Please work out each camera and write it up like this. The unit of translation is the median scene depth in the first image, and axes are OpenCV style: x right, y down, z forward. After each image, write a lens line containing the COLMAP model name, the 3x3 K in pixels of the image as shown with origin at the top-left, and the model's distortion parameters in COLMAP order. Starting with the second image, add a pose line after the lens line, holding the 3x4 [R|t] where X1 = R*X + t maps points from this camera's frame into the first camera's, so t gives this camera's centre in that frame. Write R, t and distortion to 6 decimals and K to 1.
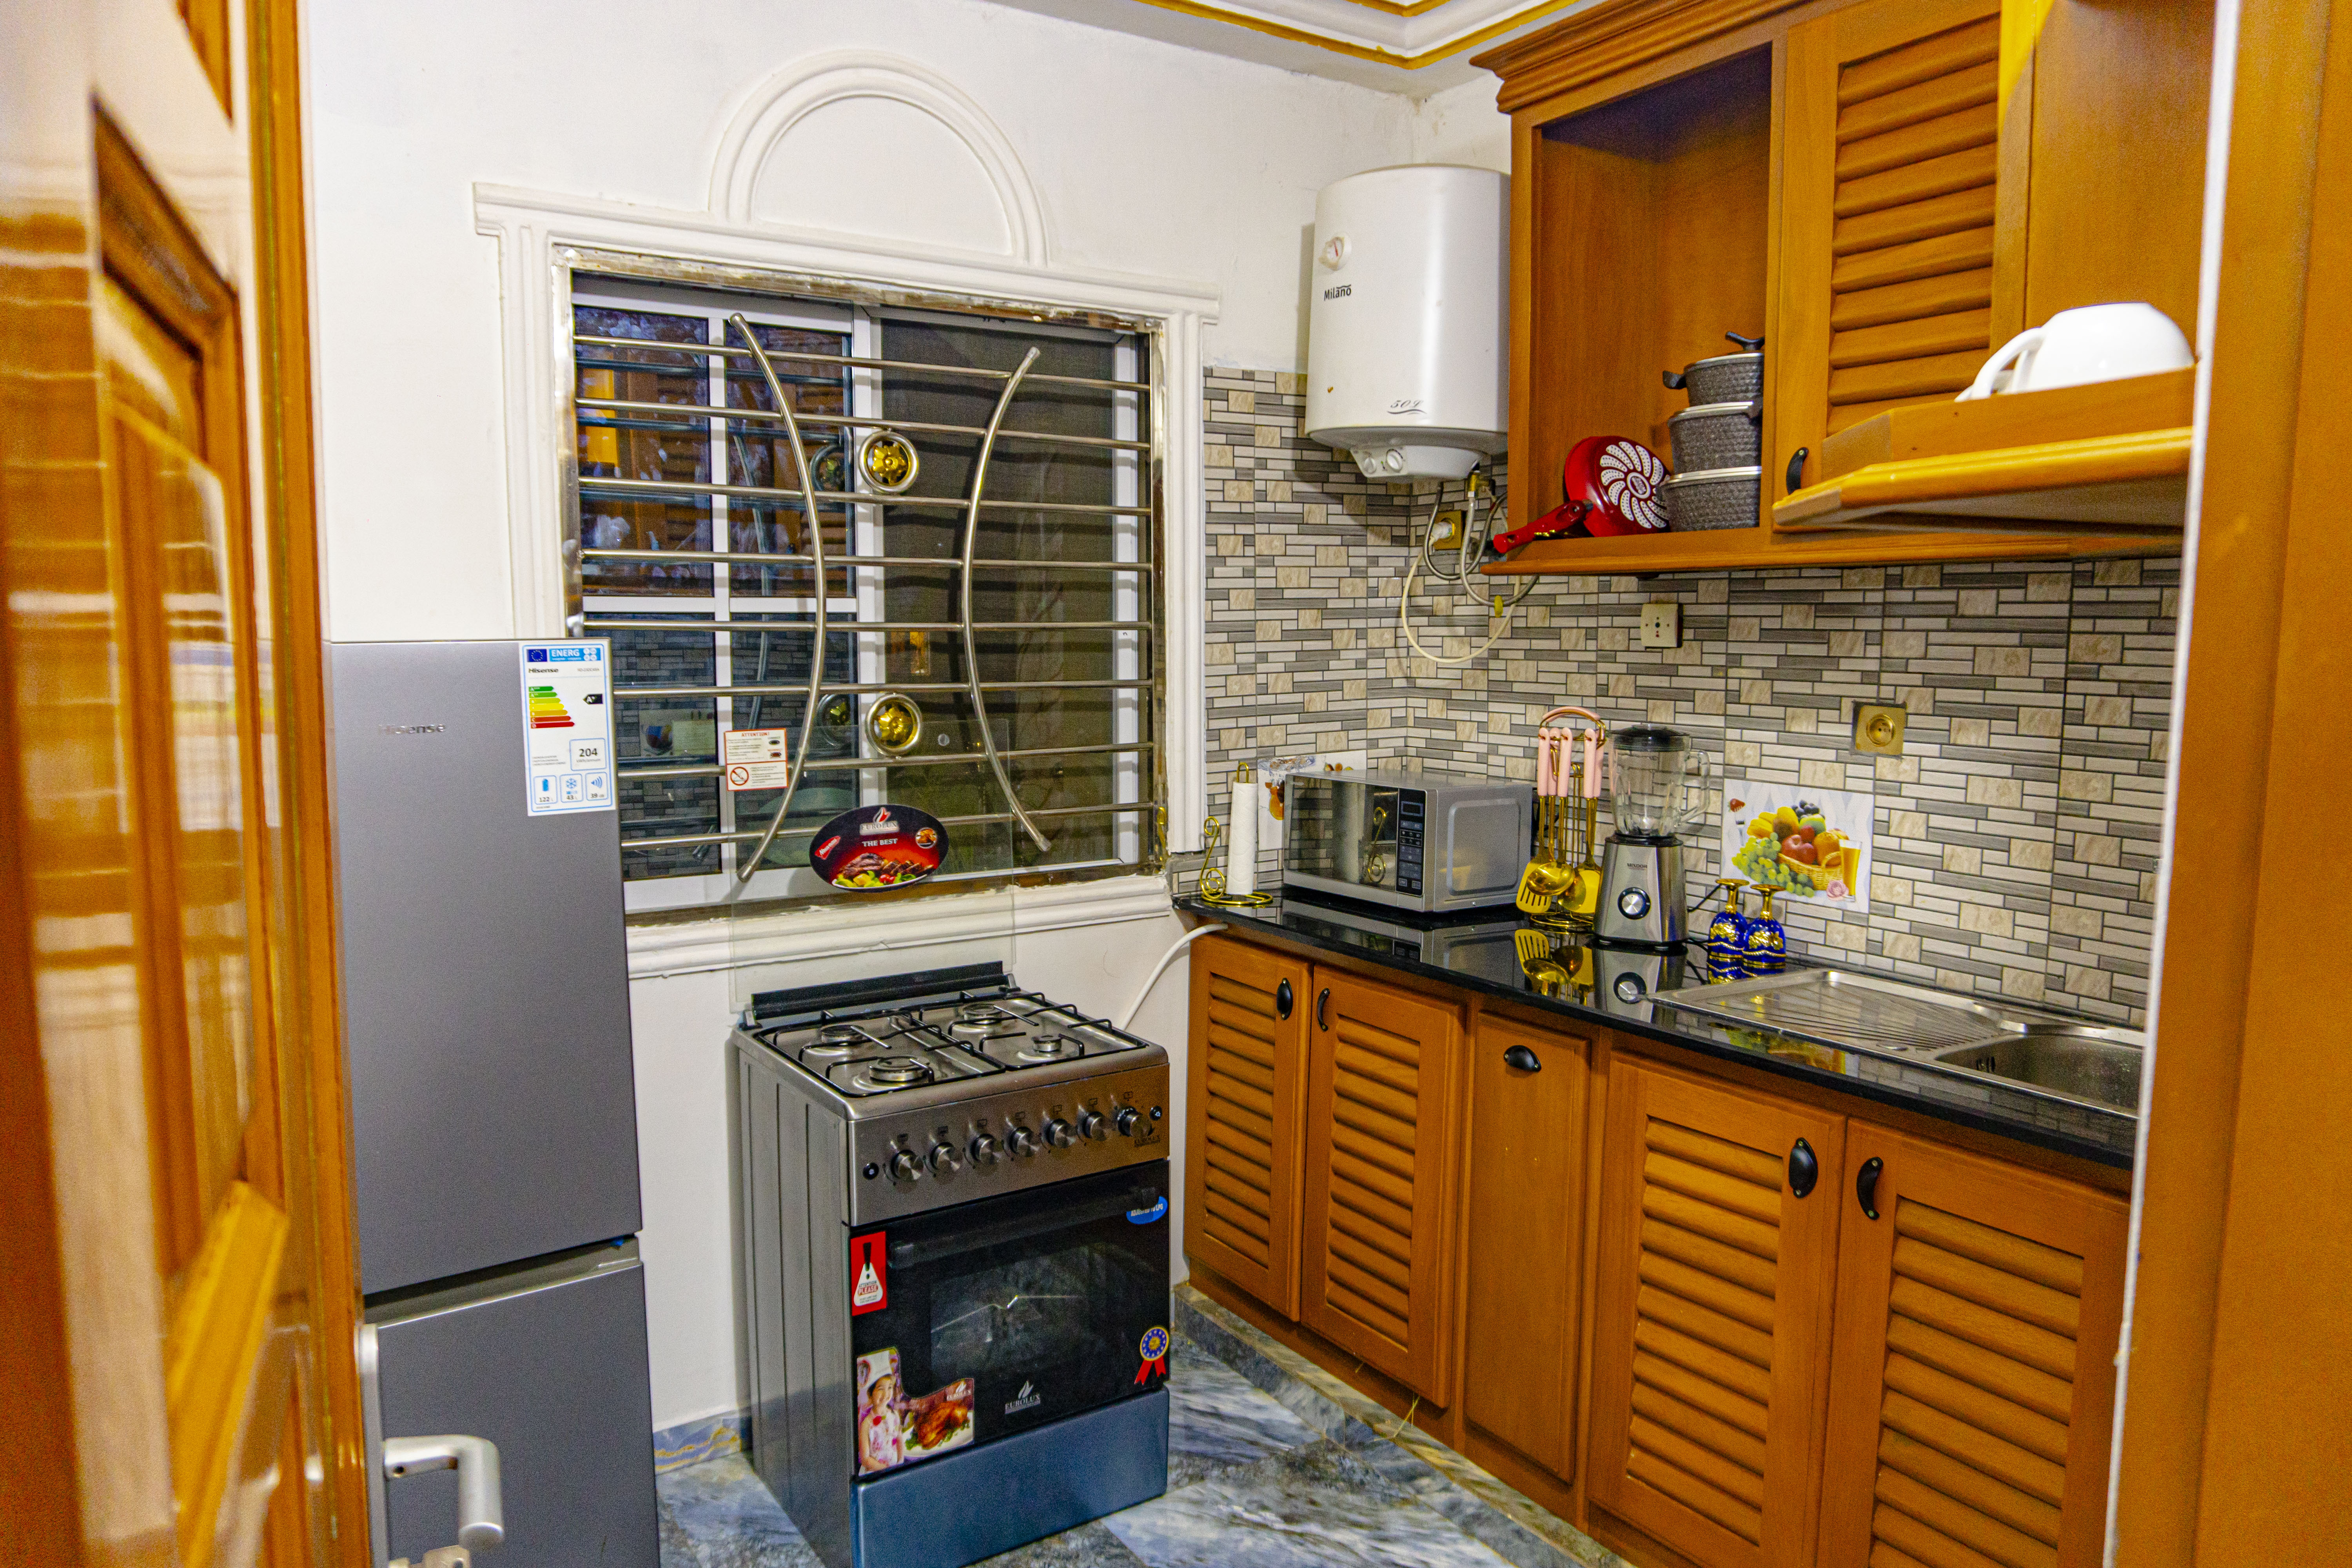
lens RADIAL K [[1586.4, 0, 1182.7], [0, 1586.4, 785.2], [0, 0, 1]] dist [0.009490, -0.002733]
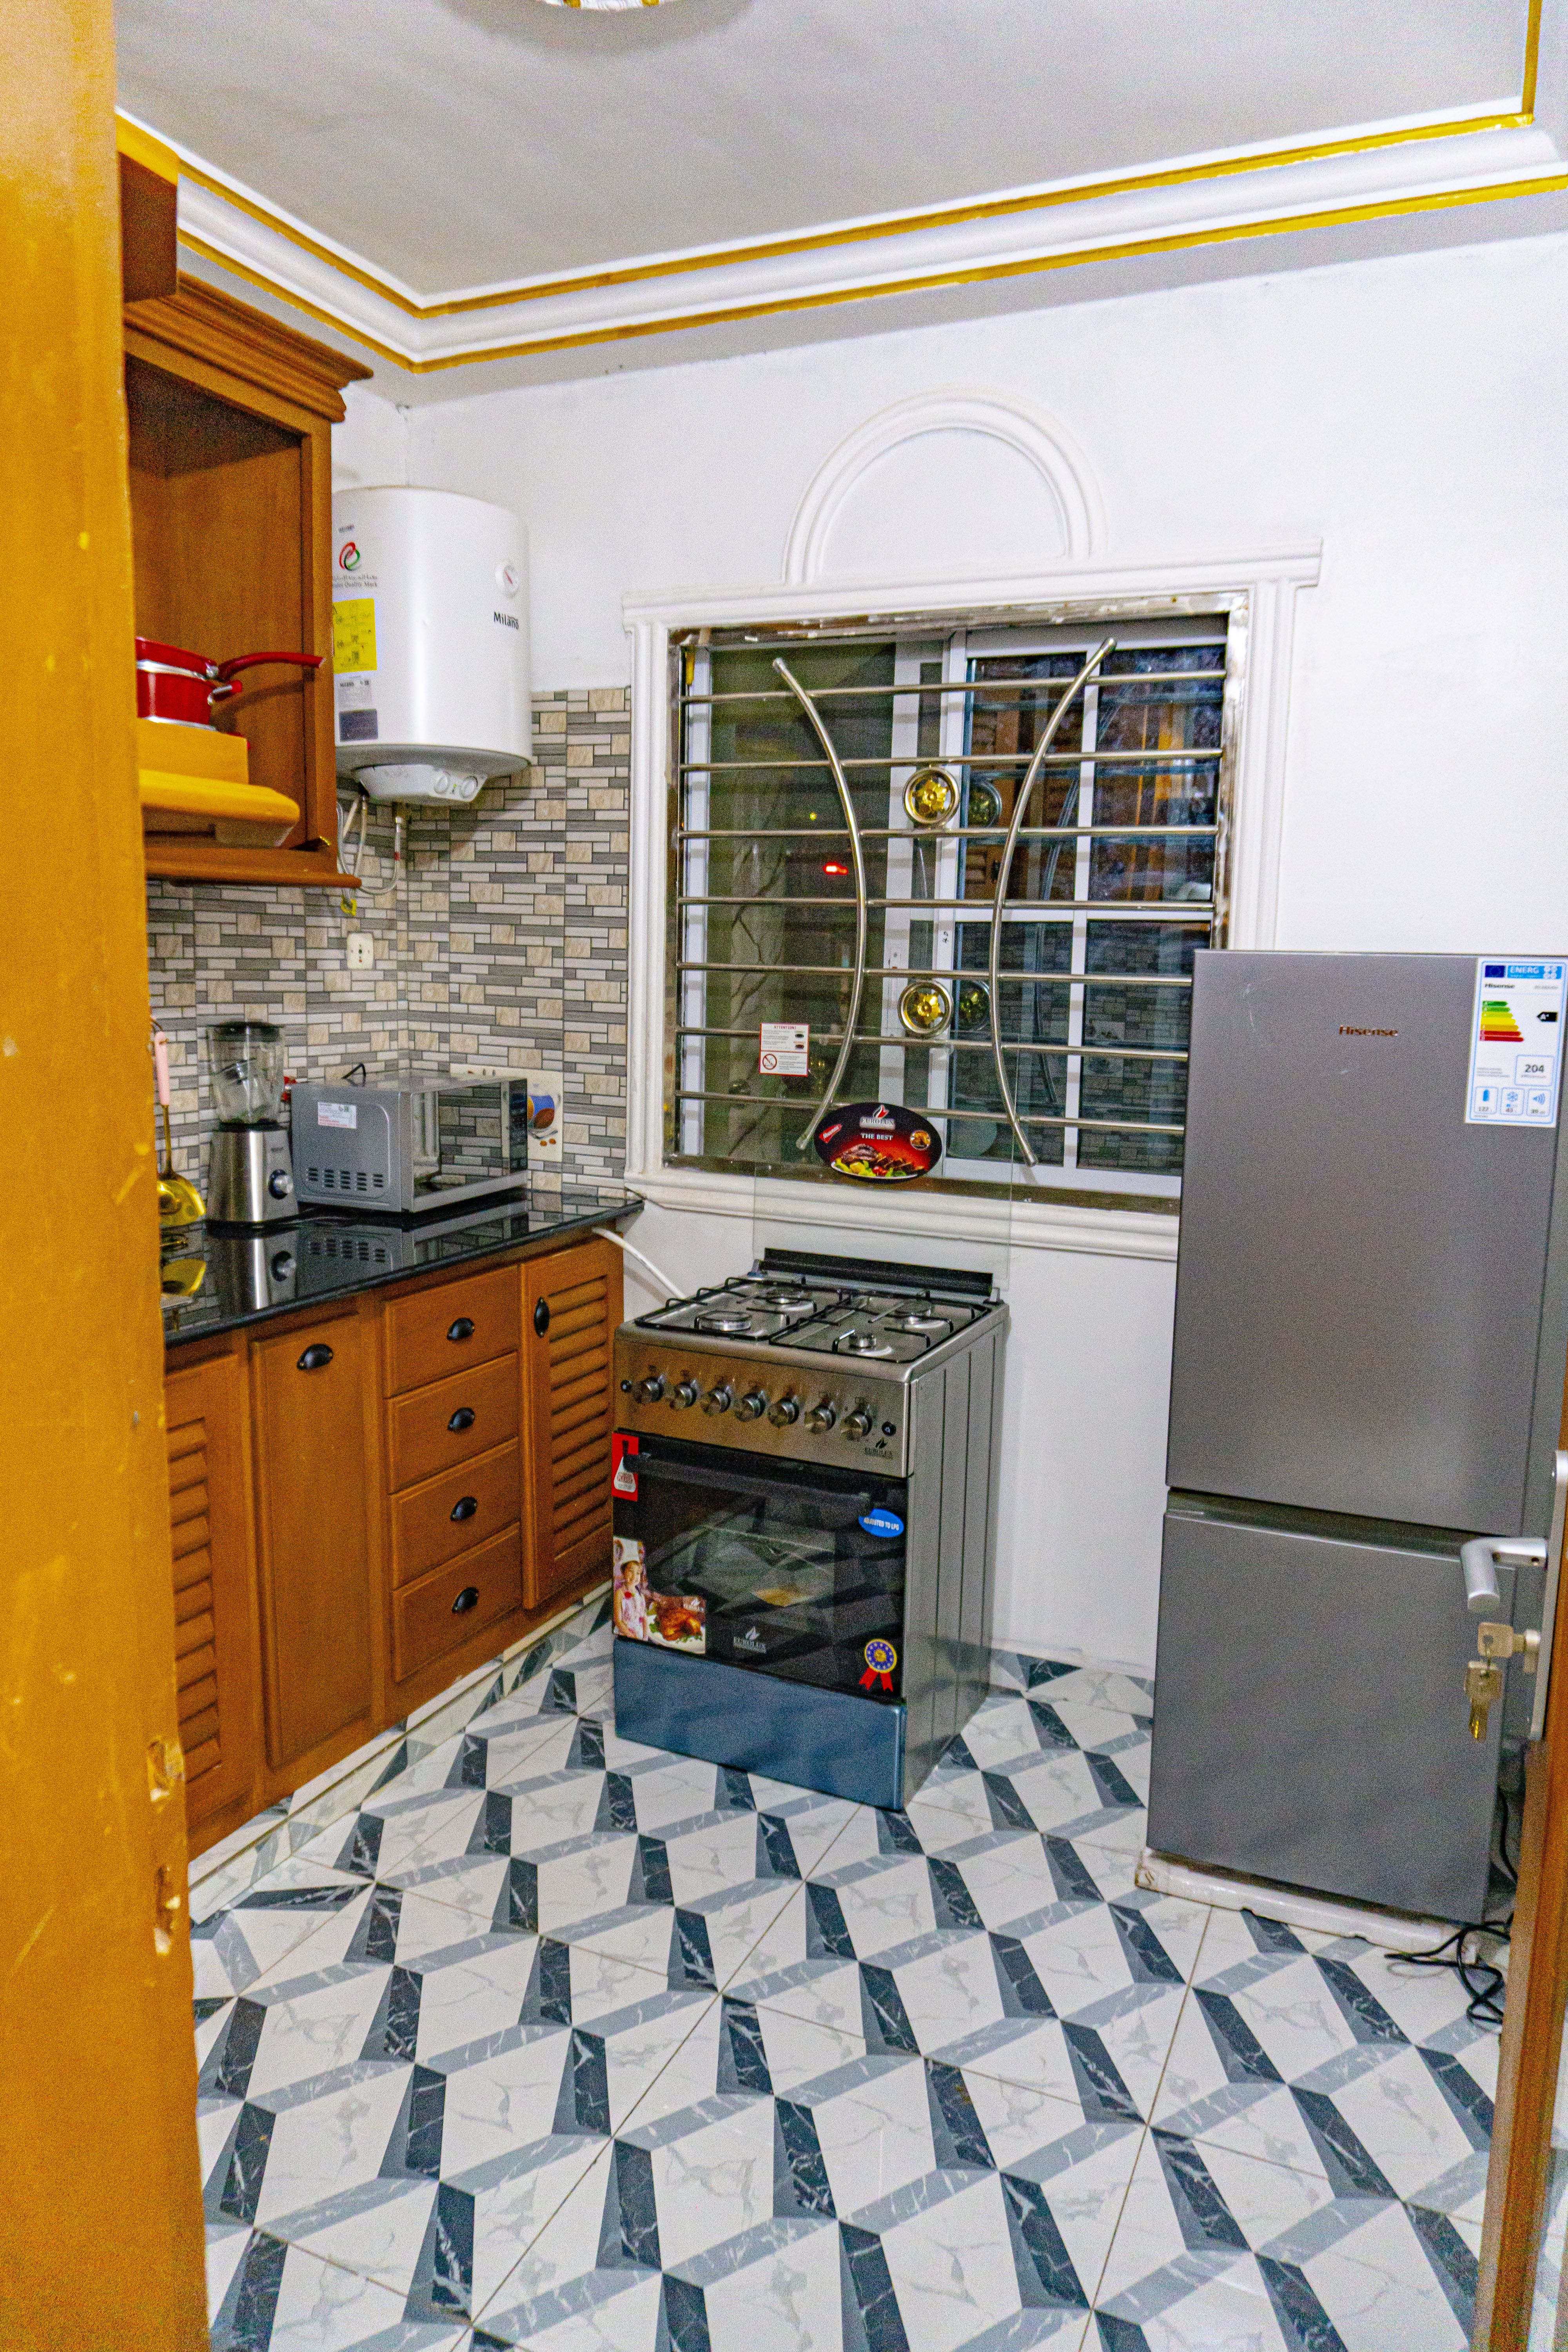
lens RADIAL K [[1452.4, 0, 782.1], [0, 1452.4, 1169.5], [0, 0, 1]] dist [0.003911, -0.001559]
pose [[0.576303, 0.165975, -0.800205, 0.599513], [-0.119817, 0.985739, 0.118166, -0.054357], [0.808405, 0.027779, 0.587971, 0.369618]]
